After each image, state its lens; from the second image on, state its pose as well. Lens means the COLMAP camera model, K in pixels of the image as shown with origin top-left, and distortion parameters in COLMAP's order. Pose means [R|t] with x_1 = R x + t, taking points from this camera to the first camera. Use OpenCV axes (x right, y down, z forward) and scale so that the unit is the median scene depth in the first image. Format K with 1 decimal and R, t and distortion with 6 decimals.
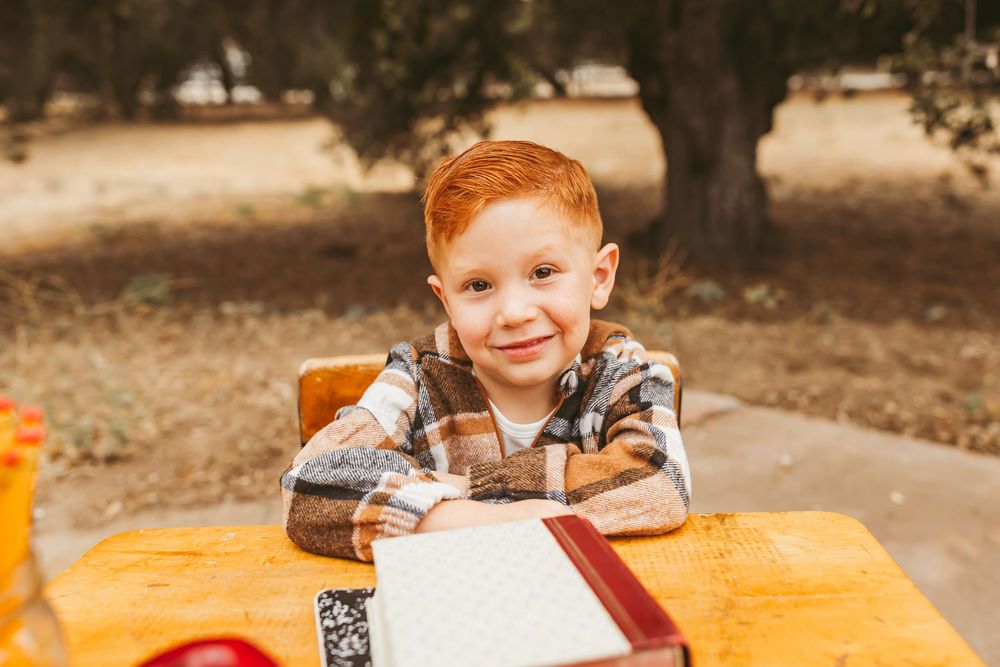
lens RADIAL K [[1062.6, 0, 522.6], [0, 1062.6, 294.5], [0, 0, 1]] dist [0.004082, 0.010321]
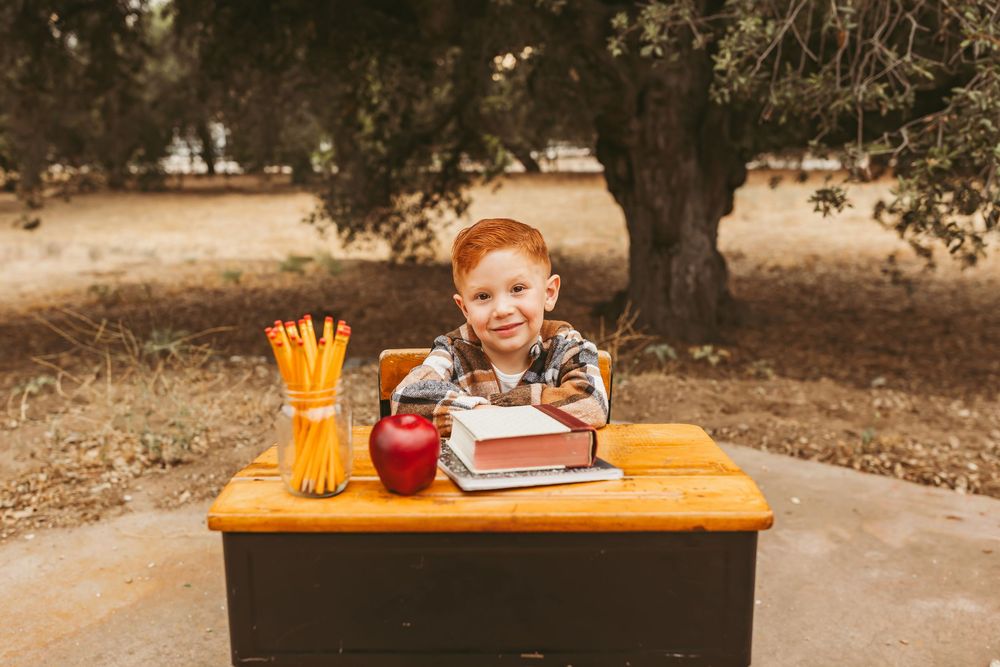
lens RADIAL K [[1107.5, 0, 512.3], [0, 1107.5, 333.5], [0, 0, 1]] dist [0.008067, -0.008592]
pose [[0.999695, 0.013981, 0.020345, -0.010939], [-0.013215, 0.999216, -0.037307, 0.030137], [-0.020850, 0.037027, 0.999097, -0.217251]]
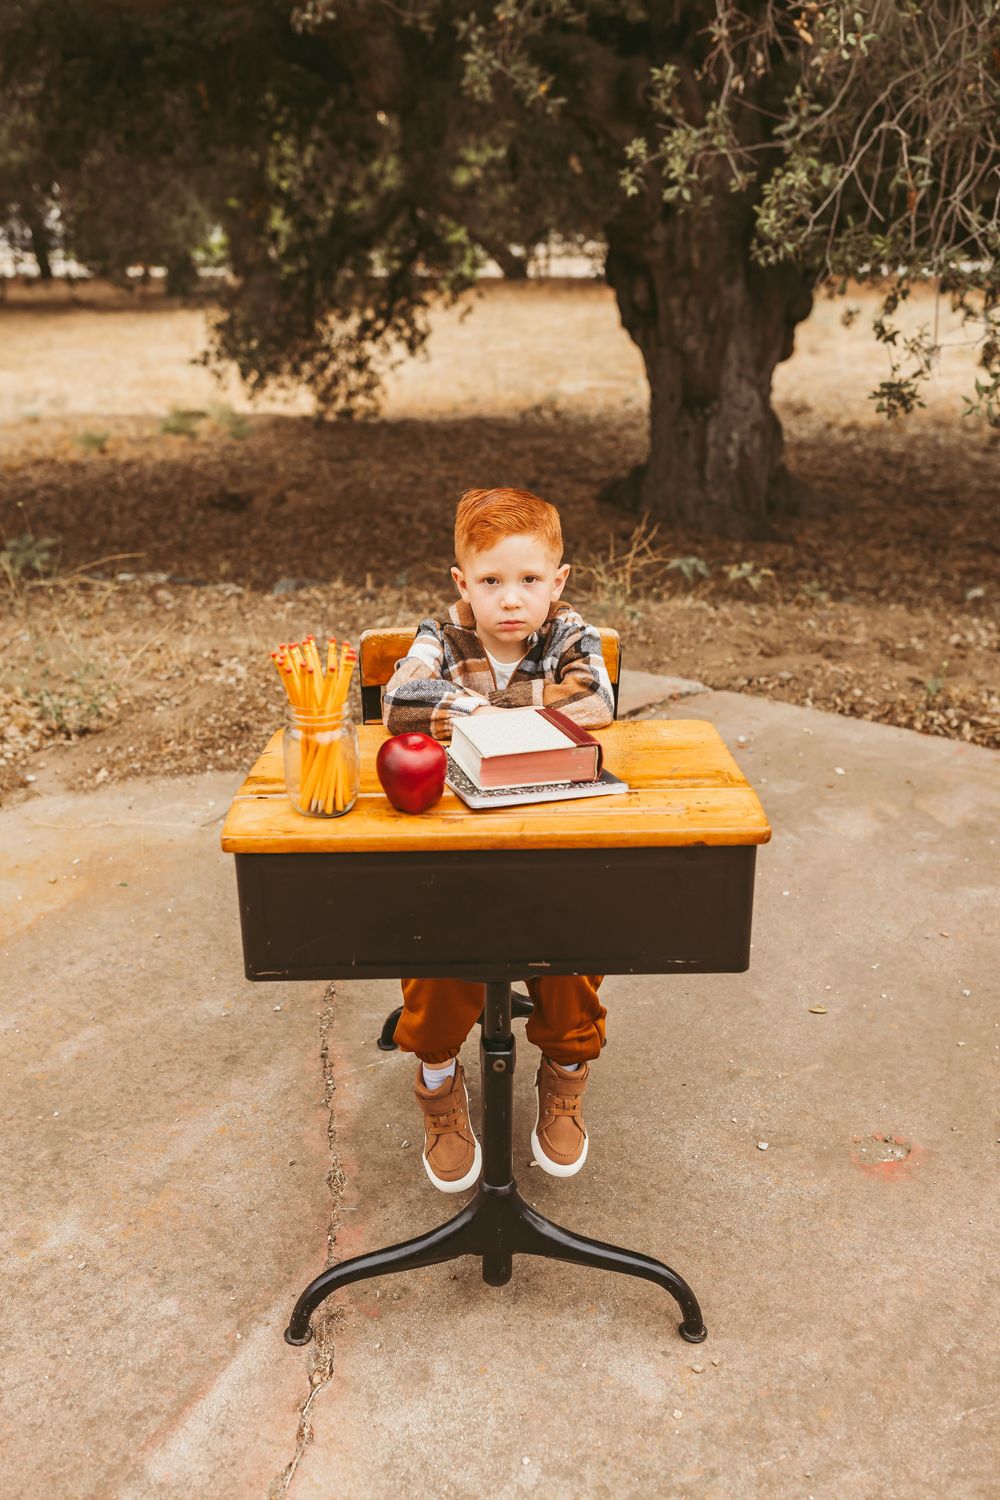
lens RADIAL K [[1593.9, 0, 609.2], [0, 1593.9, 749.7], [0, 0, 1]] dist [0.004082, 0.010321]
pose [[0.994973, 0.003002, 0.100097, -0.025540], [-0.015224, 0.992466, 0.121569, -0.014170], [-0.098978, -0.122481, 0.987523, -0.370546]]
